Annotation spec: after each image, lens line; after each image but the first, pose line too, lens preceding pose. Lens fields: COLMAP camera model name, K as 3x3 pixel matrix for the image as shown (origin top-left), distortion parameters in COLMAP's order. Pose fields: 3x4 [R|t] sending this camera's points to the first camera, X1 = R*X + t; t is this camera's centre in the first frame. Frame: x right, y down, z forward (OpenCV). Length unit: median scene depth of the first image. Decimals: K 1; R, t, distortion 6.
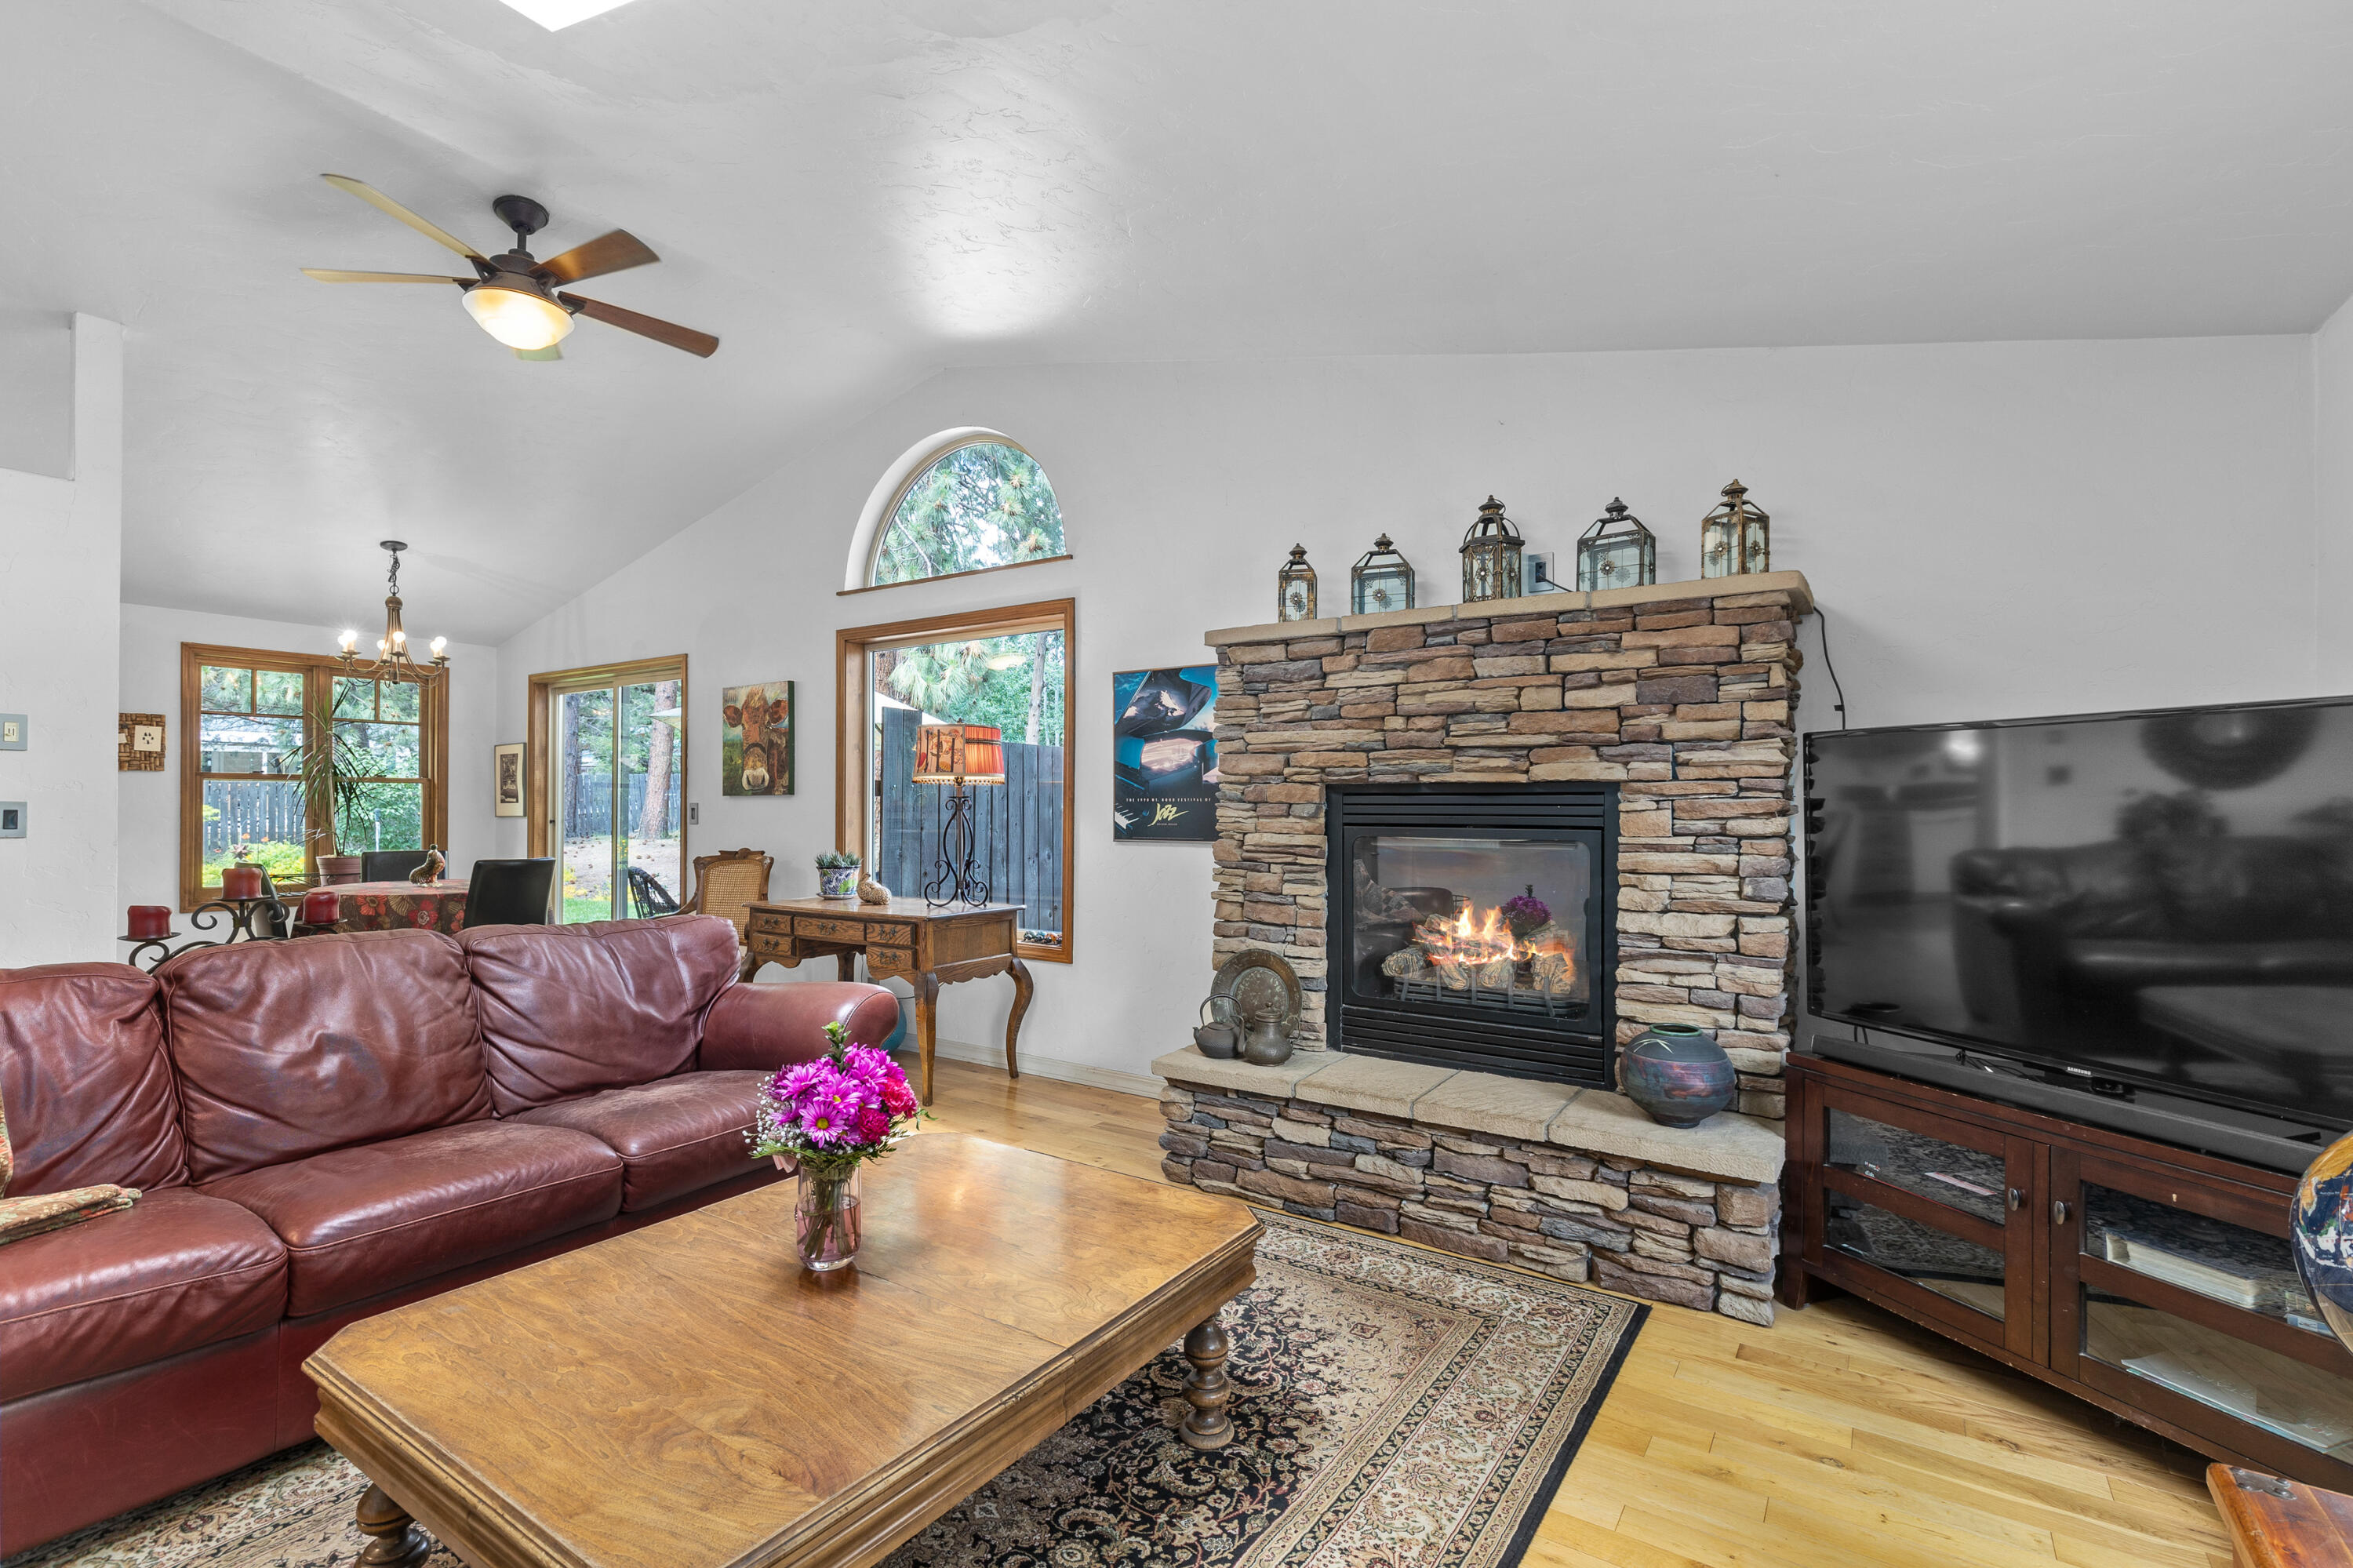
lens RADIAL K [[1061.6, 0, 1178.0], [0, 1061.6, 798.7], [0, 0, 1]] dist [0.002420, 0.000159]
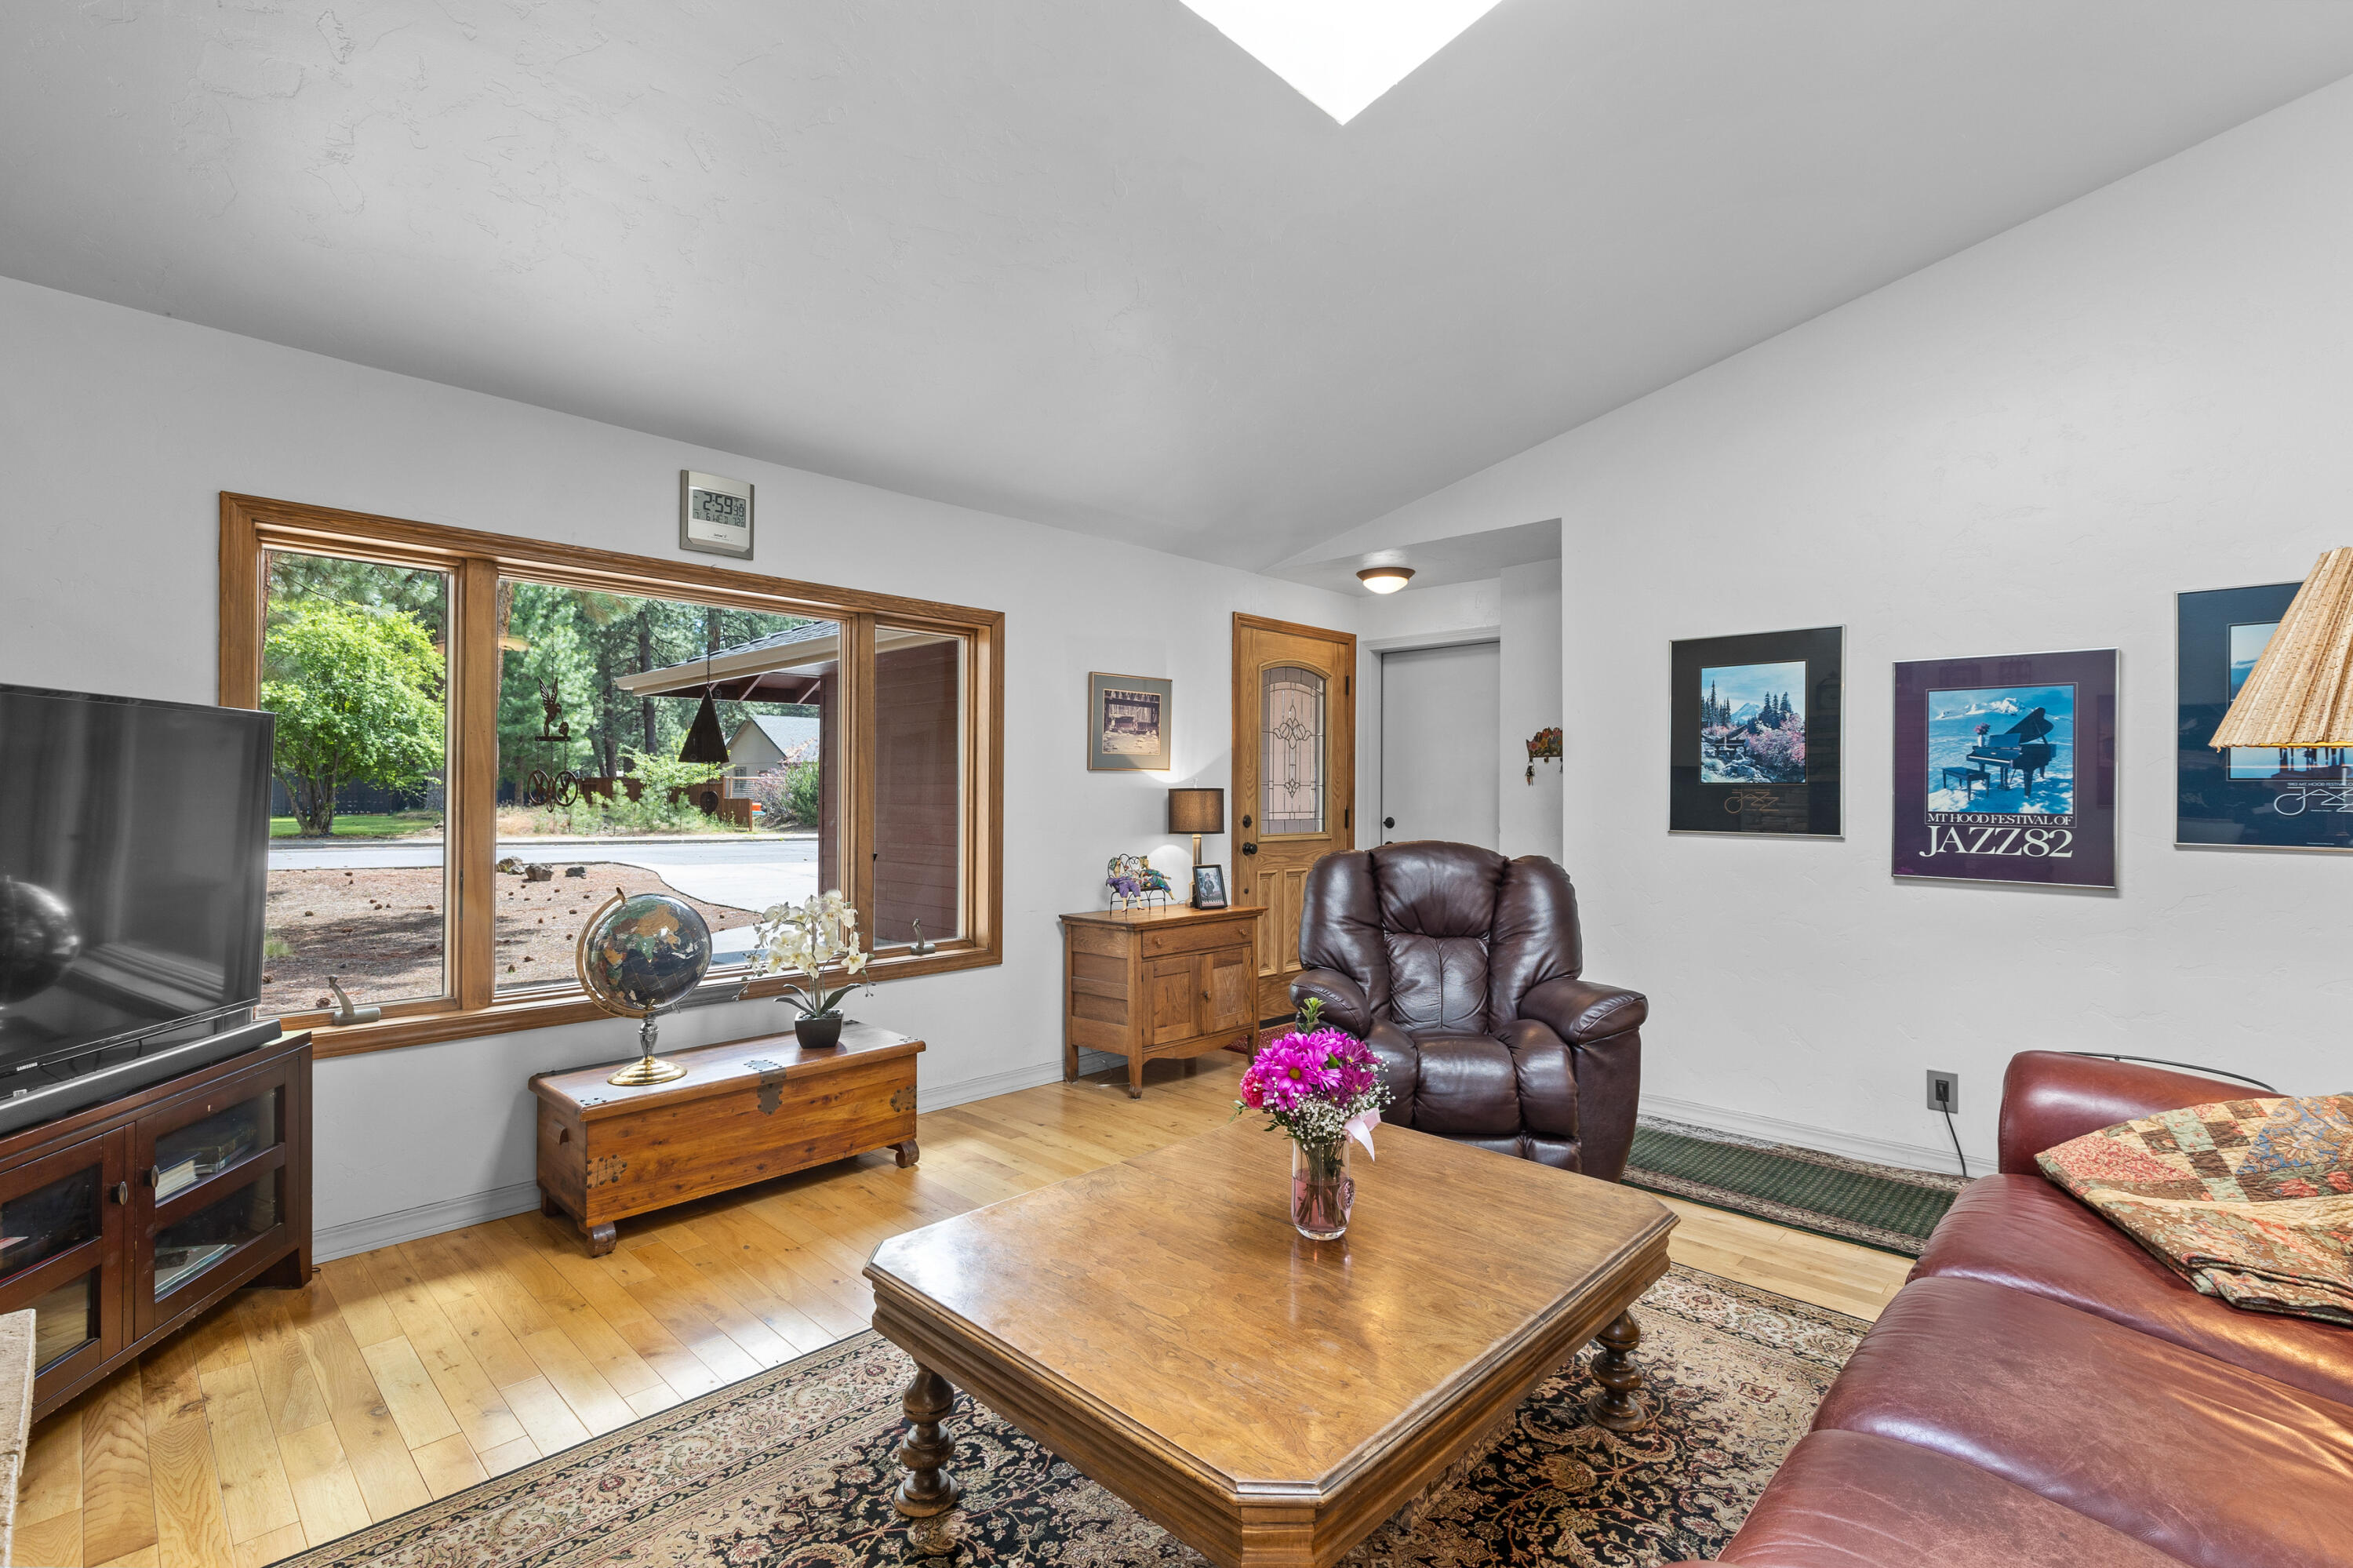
lens RADIAL K [[1055.0, 0, 1176.4], [0, 1055.0, 794.3], [0, 0, 1]] dist [0.011853, -0.006037]
pose [[-0.984628, -0.007213, 0.174515, -0.213303], [-0.007764, 0.999967, -0.002479, 0.006244], [-0.174491, -0.003796, -0.984651, 1.189802]]
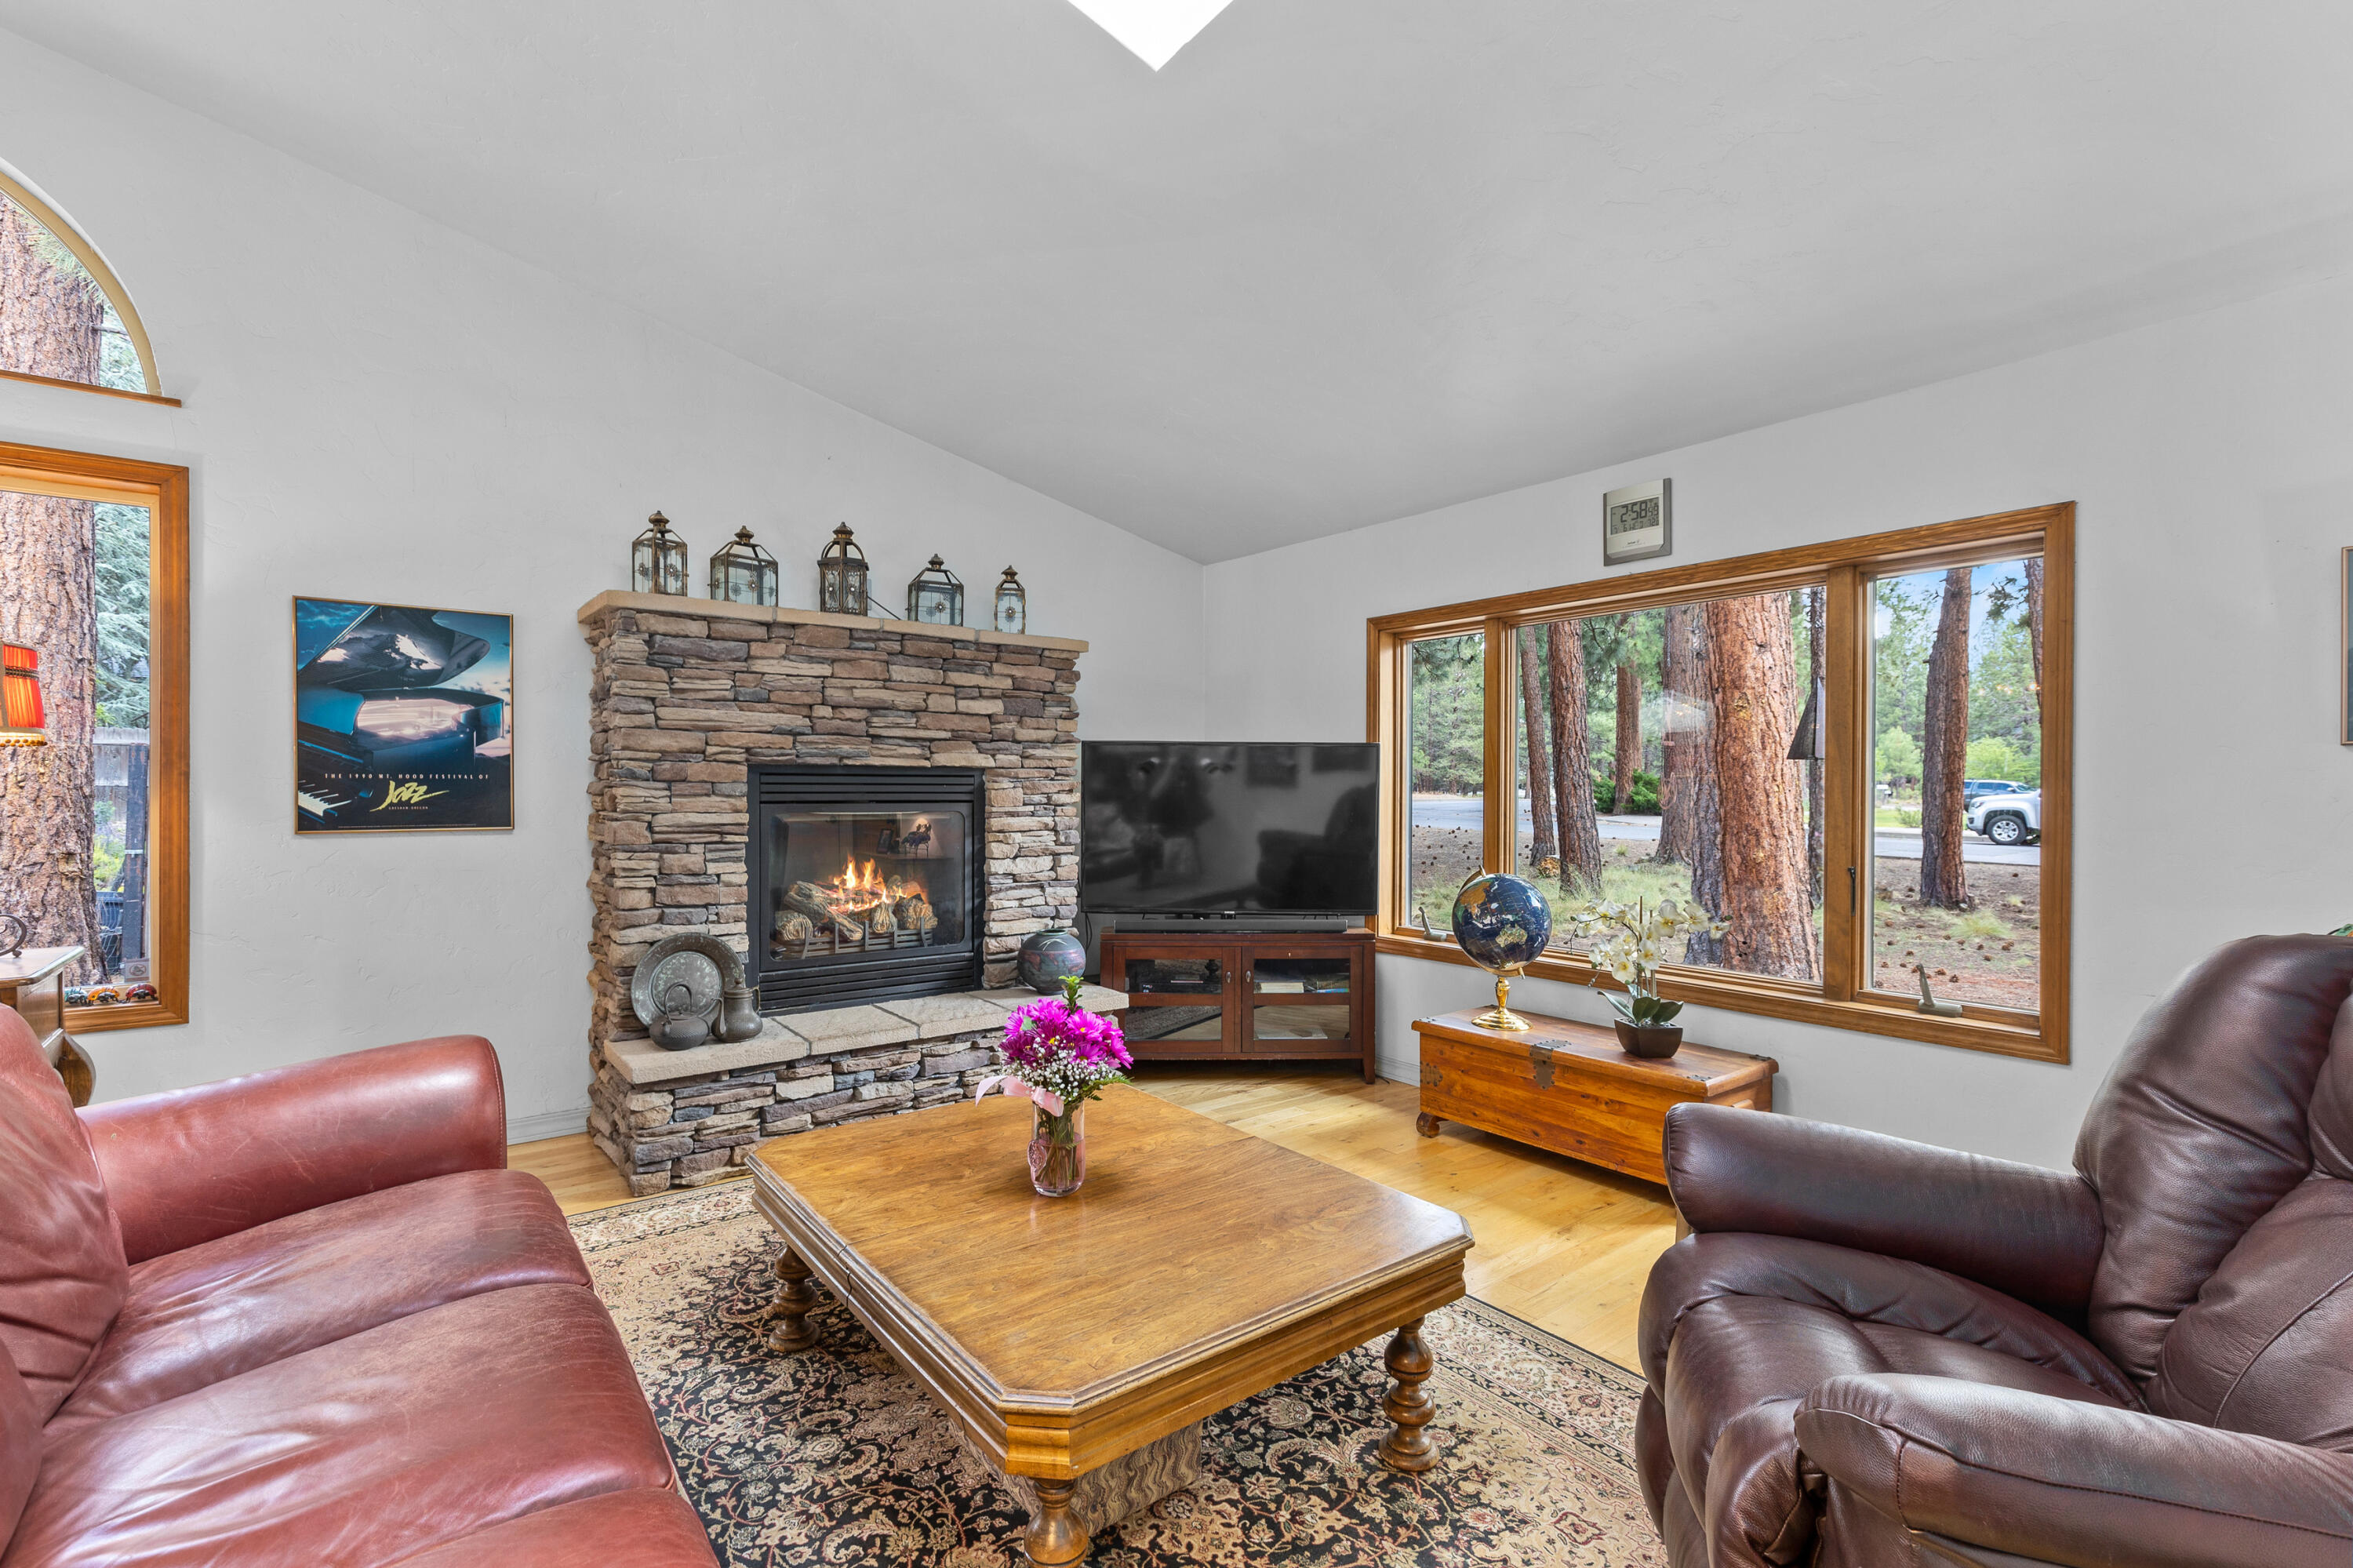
lens RADIAL K [[1055.0, 0, 1176.4], [0, 1055.0, 794.3], [0, 0, 1]] dist [0.011853, -0.006037]
pose [[0.309511, -0.007164, 0.950869, -0.787192], [-0.007903, 0.999918, 0.010106, 0.002497], [-0.950863, -0.010642, 0.309429, 0.312424]]
